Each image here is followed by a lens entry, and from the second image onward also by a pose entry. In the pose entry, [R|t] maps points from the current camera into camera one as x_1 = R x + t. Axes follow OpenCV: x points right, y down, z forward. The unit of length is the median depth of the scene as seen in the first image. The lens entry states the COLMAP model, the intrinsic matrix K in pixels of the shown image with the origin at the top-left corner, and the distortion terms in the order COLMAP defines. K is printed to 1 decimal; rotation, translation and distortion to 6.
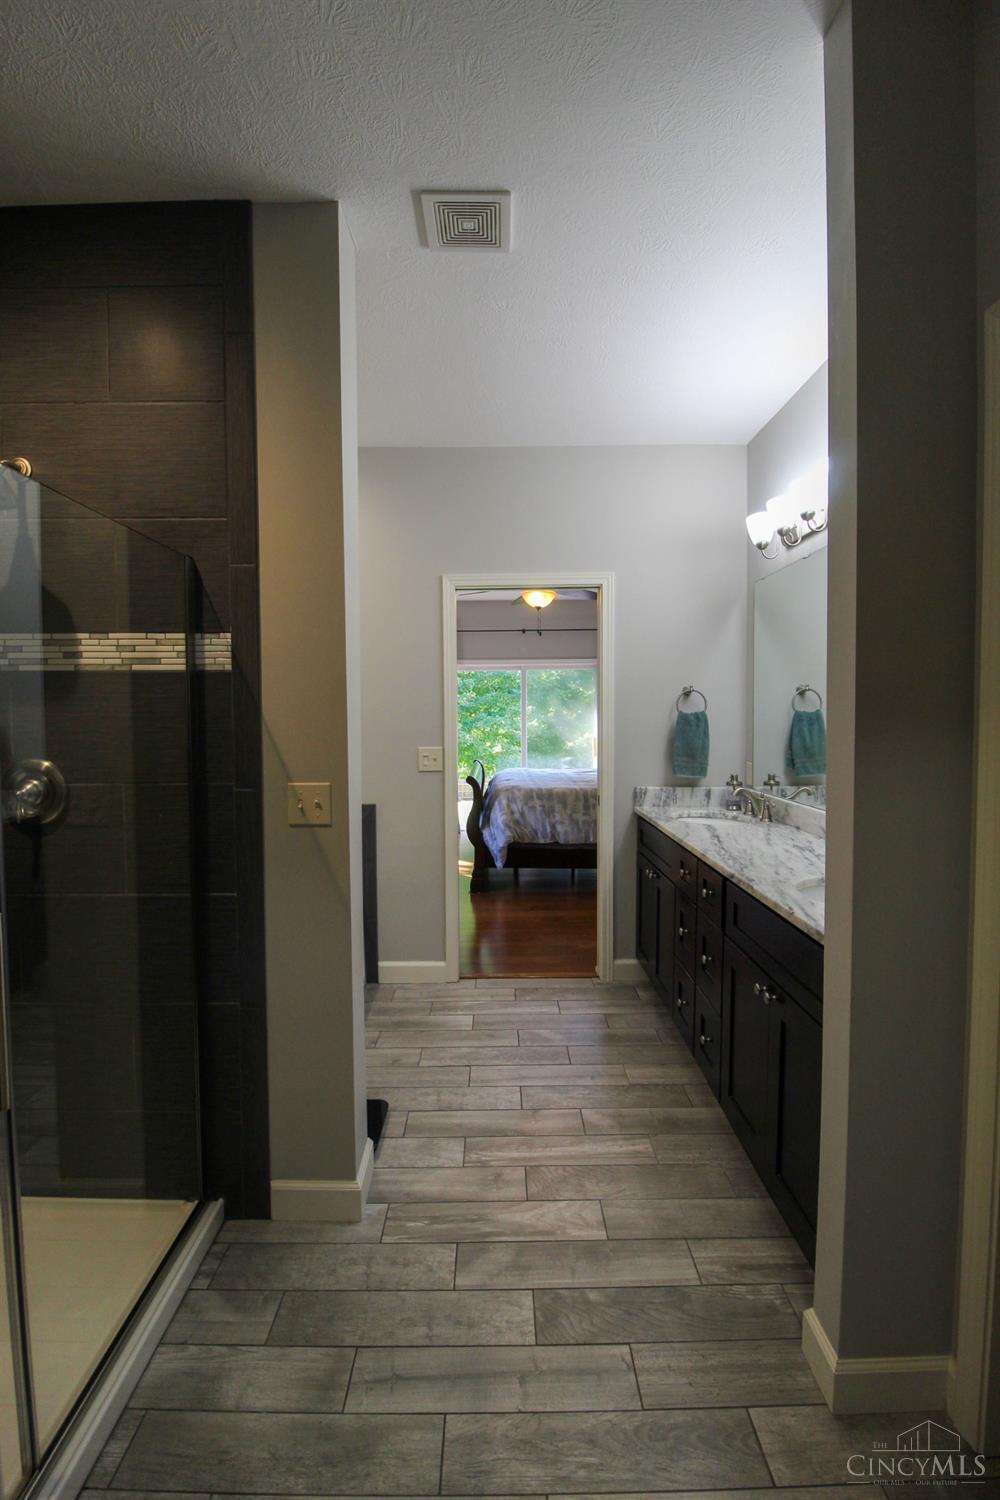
lens RADIAL K [[692.3, 0, 505.1], [0, 692.3, 753.8], [0, 0, 1]] dist [-0.005704, -0.009800]
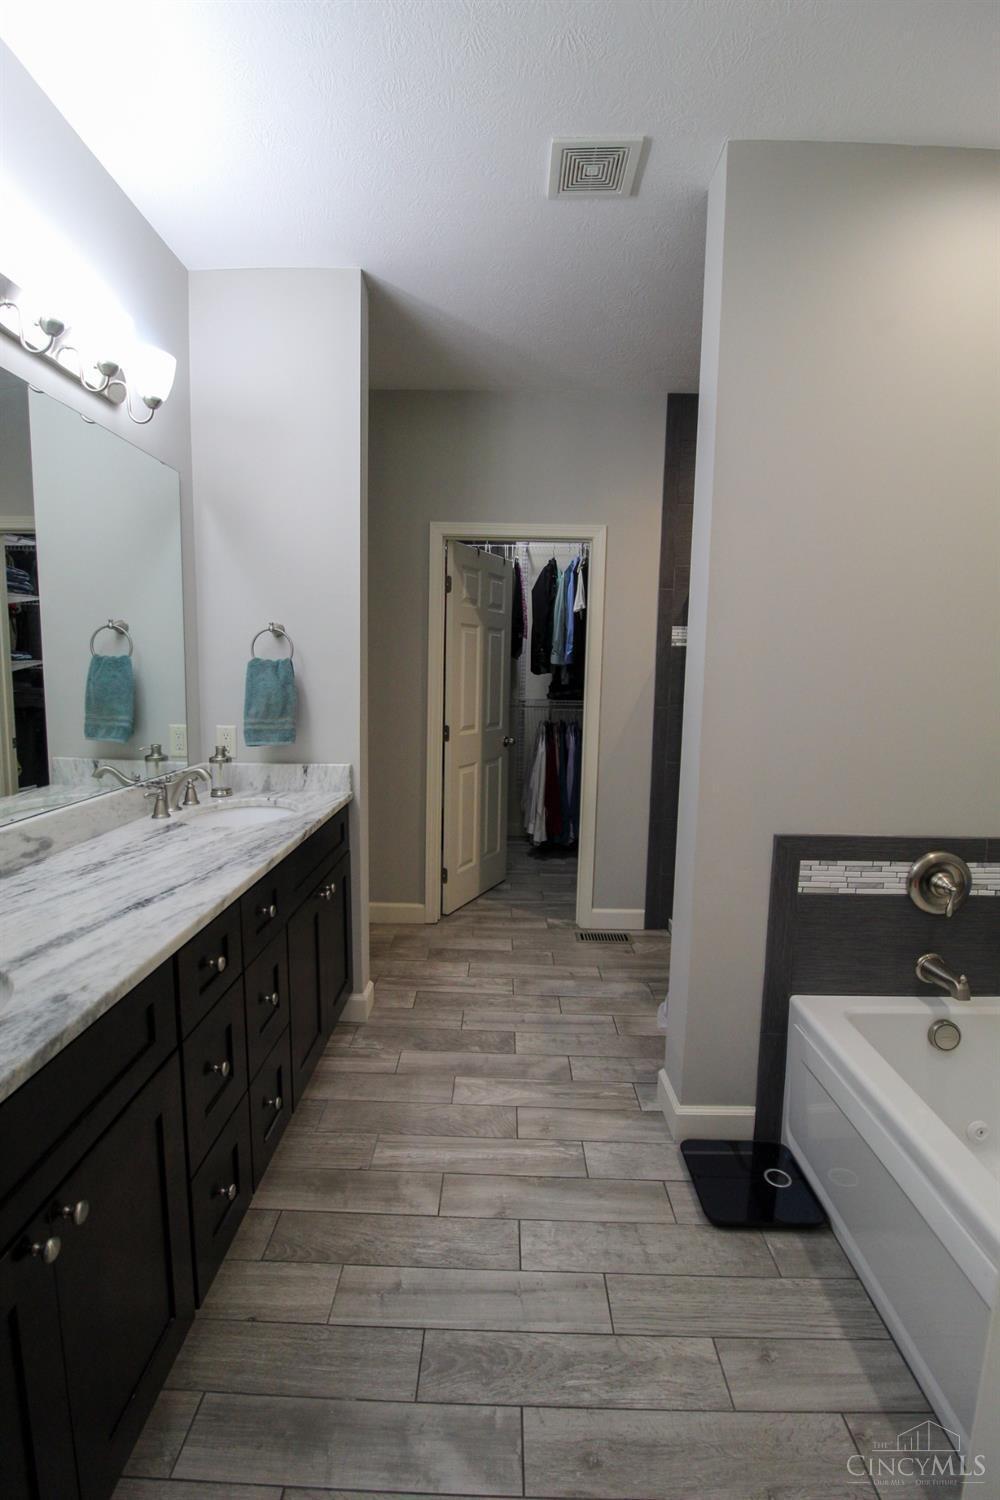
lens RADIAL K [[692.3, 0, 489.6], [0, 692.3, 743.2], [0, 0, 1]] dist [-0.005704, -0.009800]
pose [[-0.999318, -0.015158, 0.033675, 0.028665], [-0.009394, 0.986220, 0.165171, -0.068224], [-0.035715, 0.164742, -0.985690, 1.213579]]
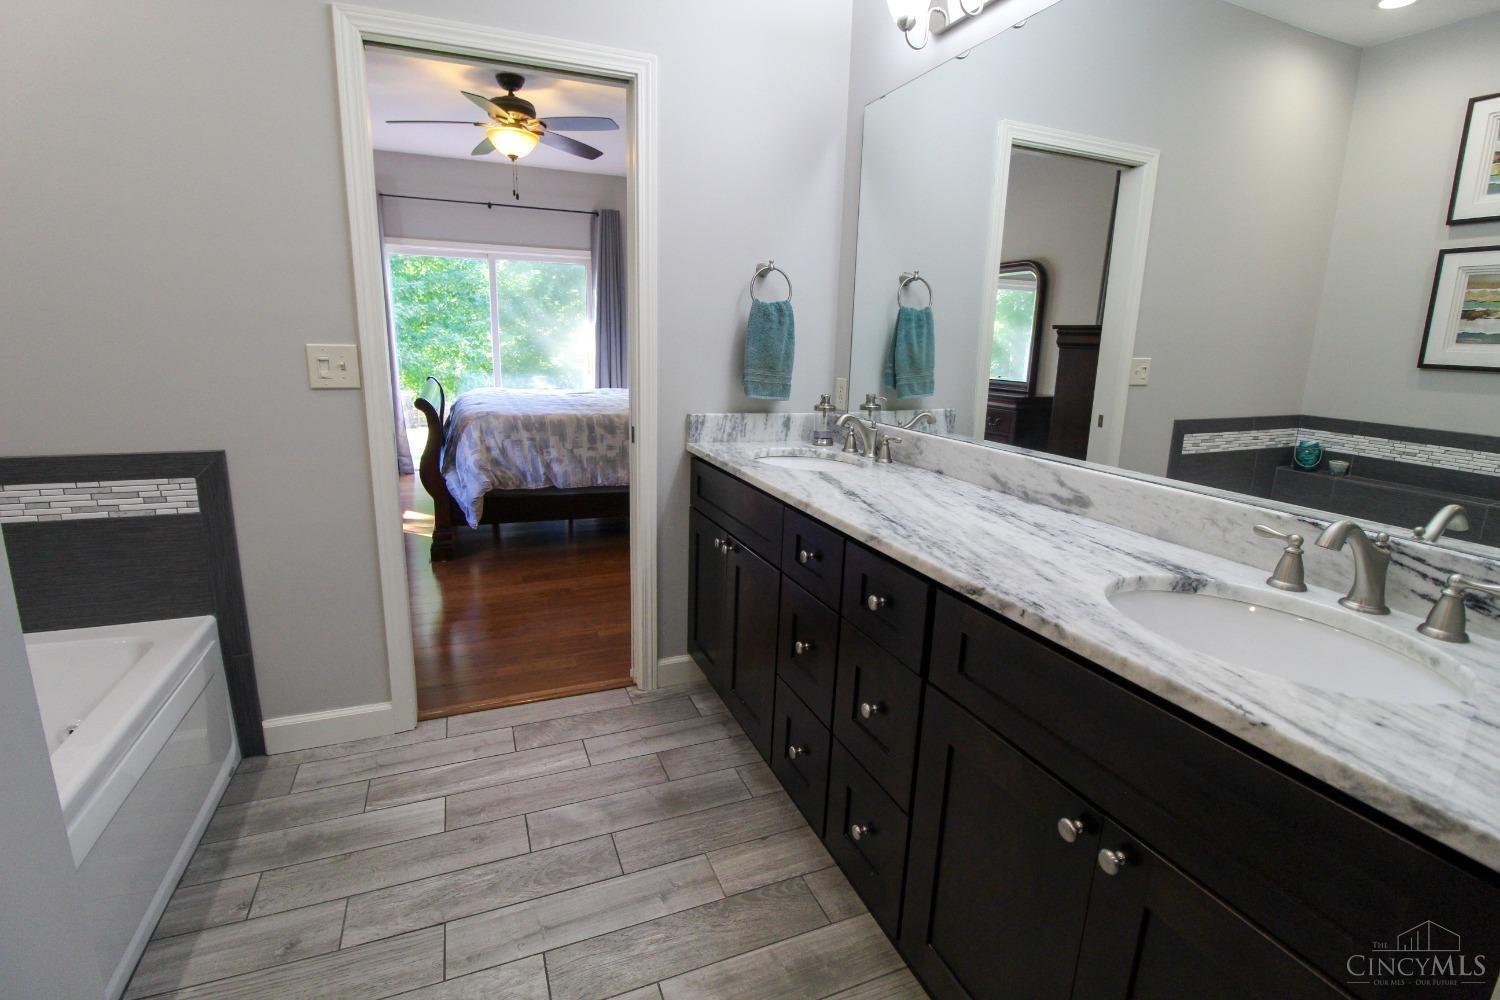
lens RADIAL K [[692.3, 0, 752.8], [0, 692.3, 489.1], [0, 0, 1]] dist [-0.005704, -0.009800]
pose [[0.926554, -0.050014, 0.372822, -0.007948], [-0.010569, 0.987269, 0.158708, 0.014122], [-0.376013, -0.150992, 0.914230, 0.381159]]
